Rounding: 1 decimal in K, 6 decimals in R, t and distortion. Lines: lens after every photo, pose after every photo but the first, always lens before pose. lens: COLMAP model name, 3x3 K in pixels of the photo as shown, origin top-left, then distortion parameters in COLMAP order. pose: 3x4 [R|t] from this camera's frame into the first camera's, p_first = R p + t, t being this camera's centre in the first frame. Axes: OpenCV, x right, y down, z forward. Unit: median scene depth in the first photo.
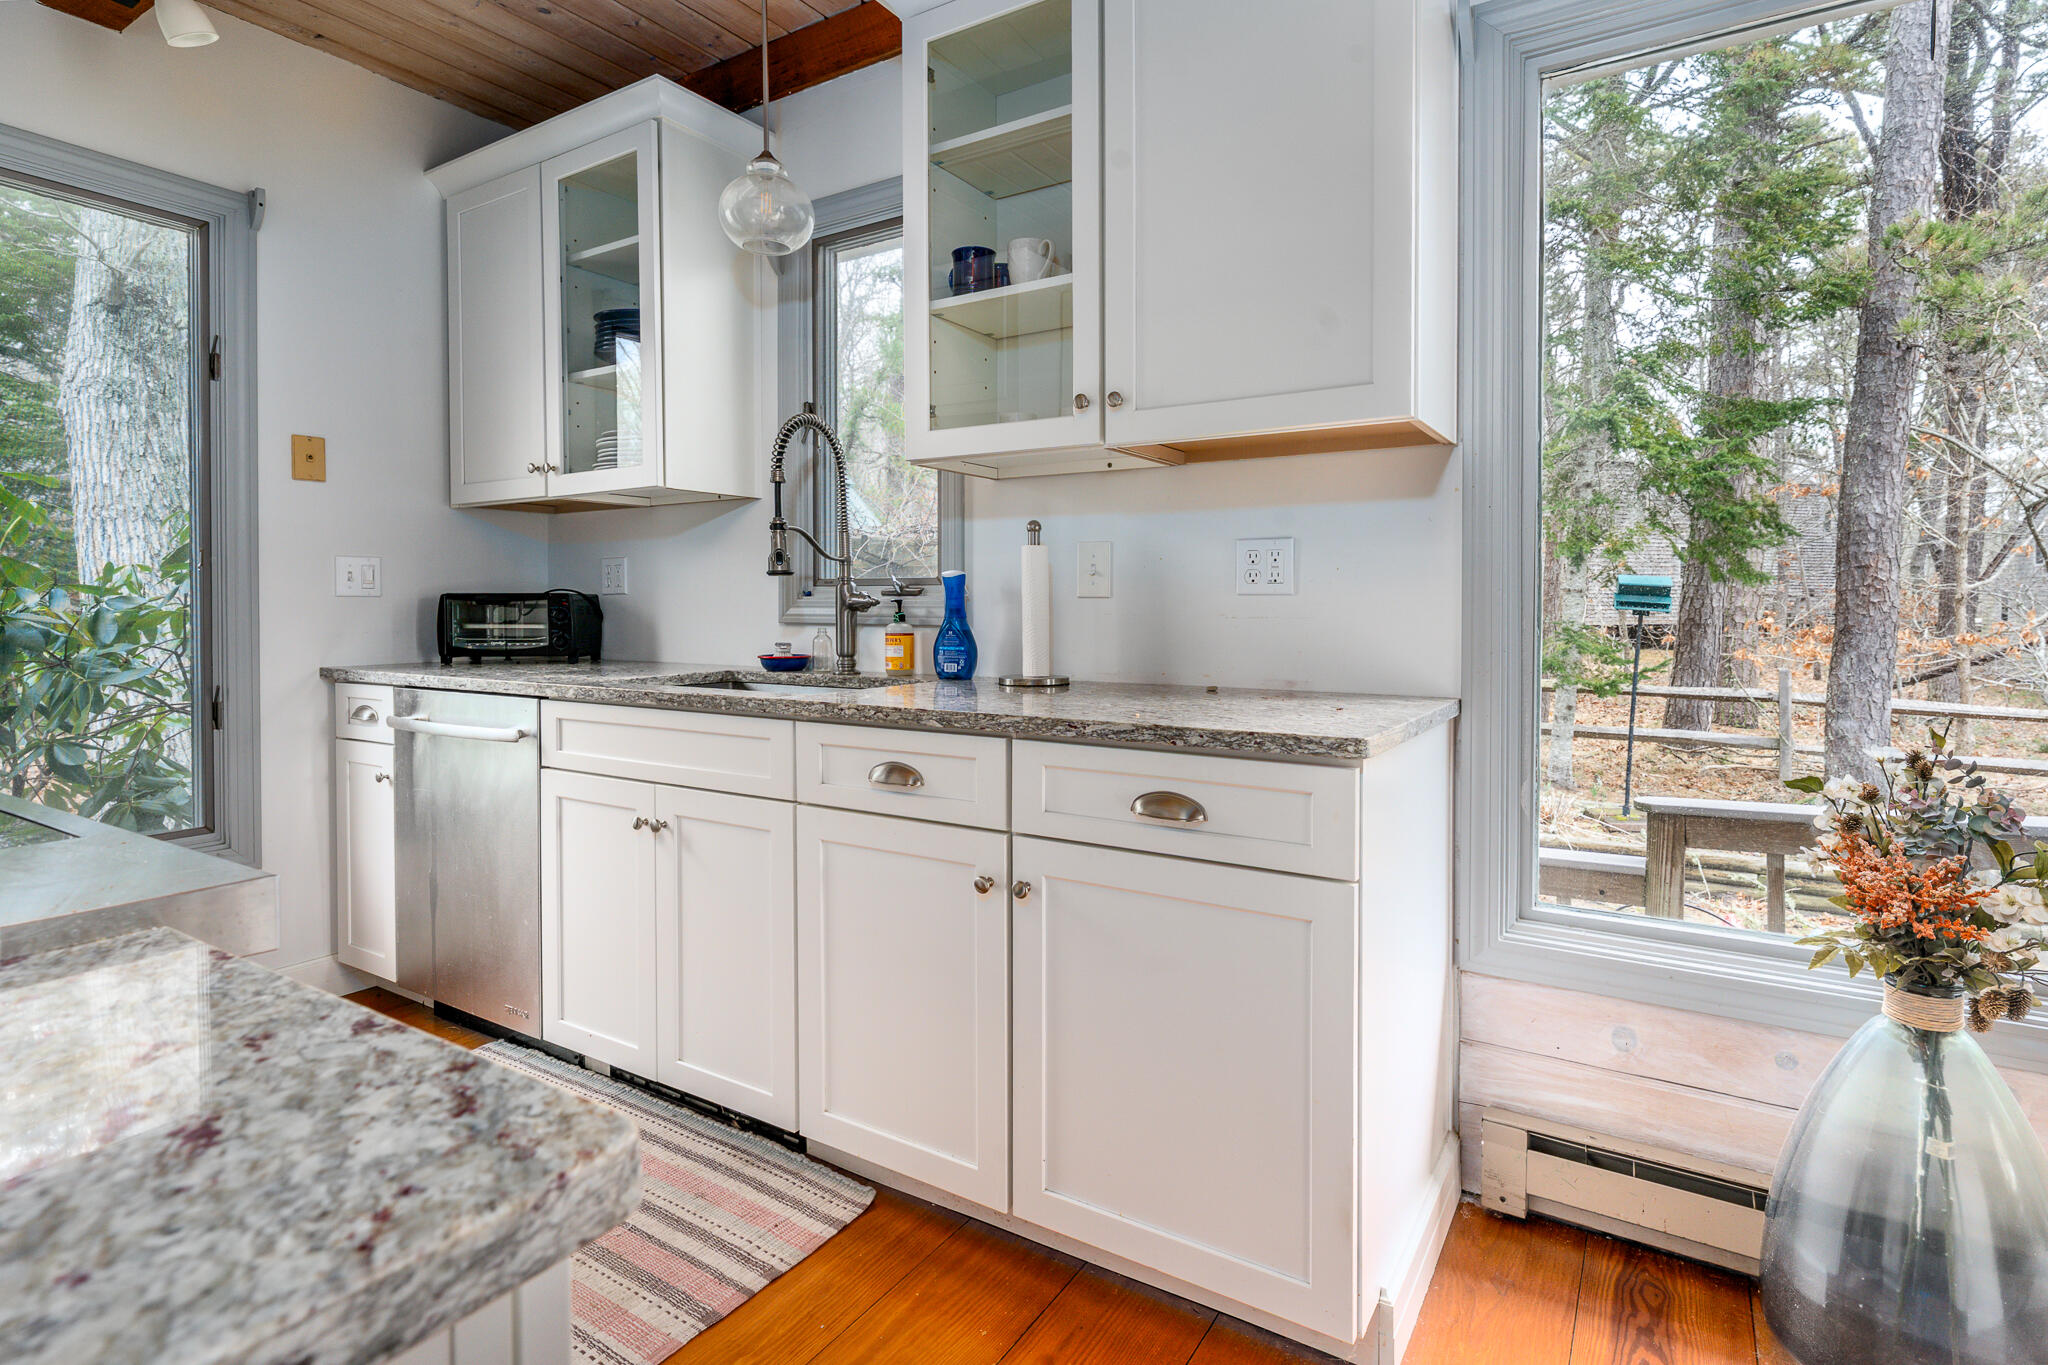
lens RADIAL K [[1047.0, 0, 1021.8], [0, 1047.0, 620.6], [0, 0, 1]] dist [0.027035, 0.000202]
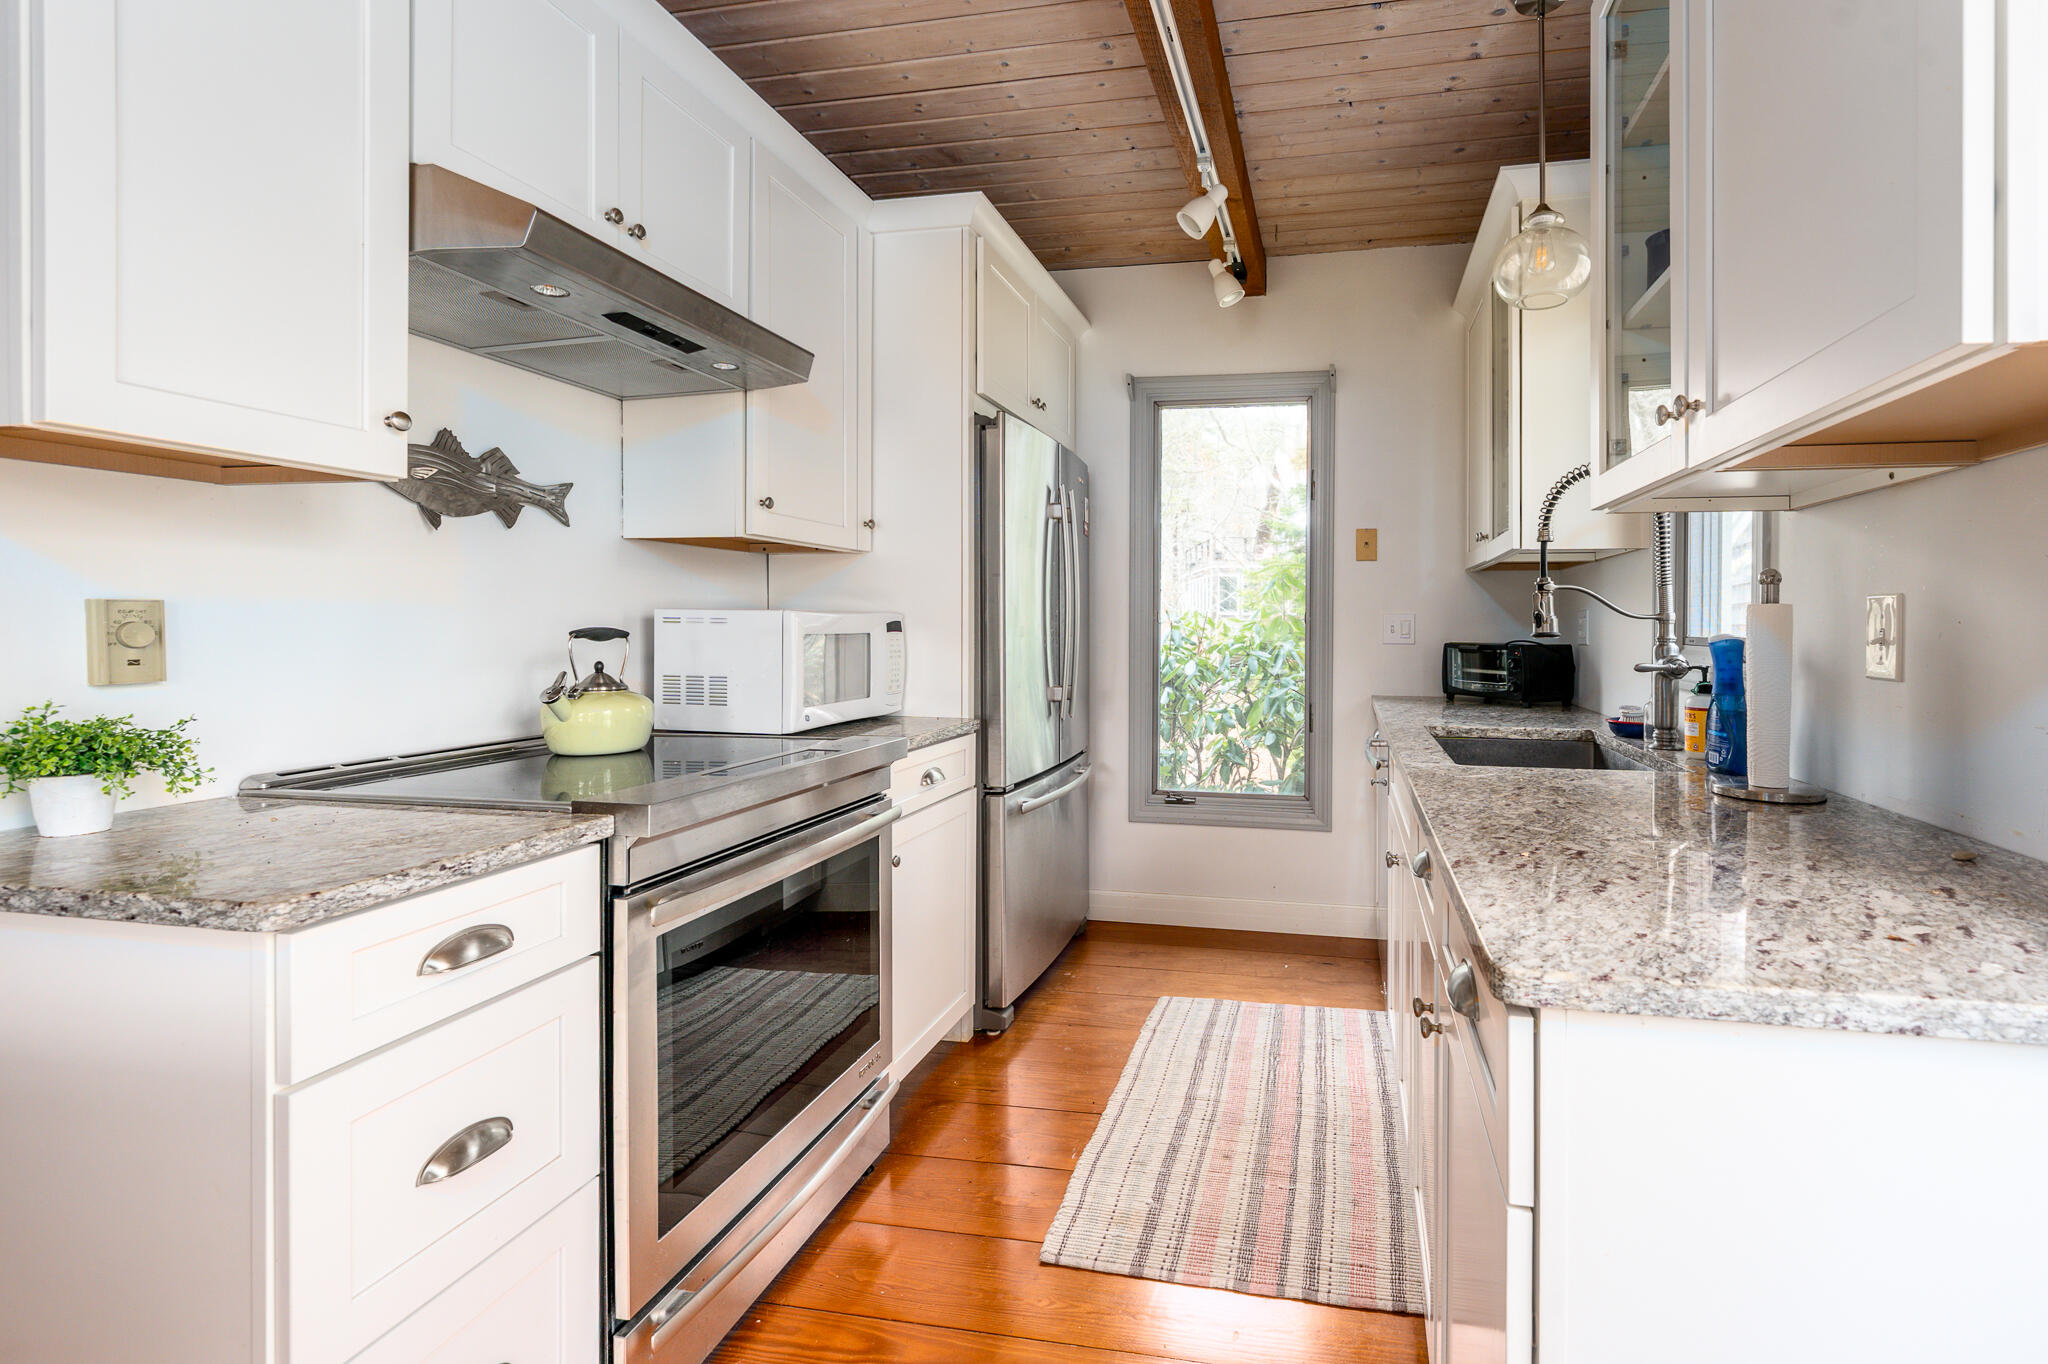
lens RADIAL K [[934.6, 0, 1182.7], [0, 934.6, 629.7], [0, 0, 1]] dist [0.017780, 0.000405]
pose [[0.394222, 0.007117, -0.918988, 0.387517], [-0.016157, 0.999869, 0.000813, -0.041089], [0.918873, 0.014527, 0.394286, 0.318706]]
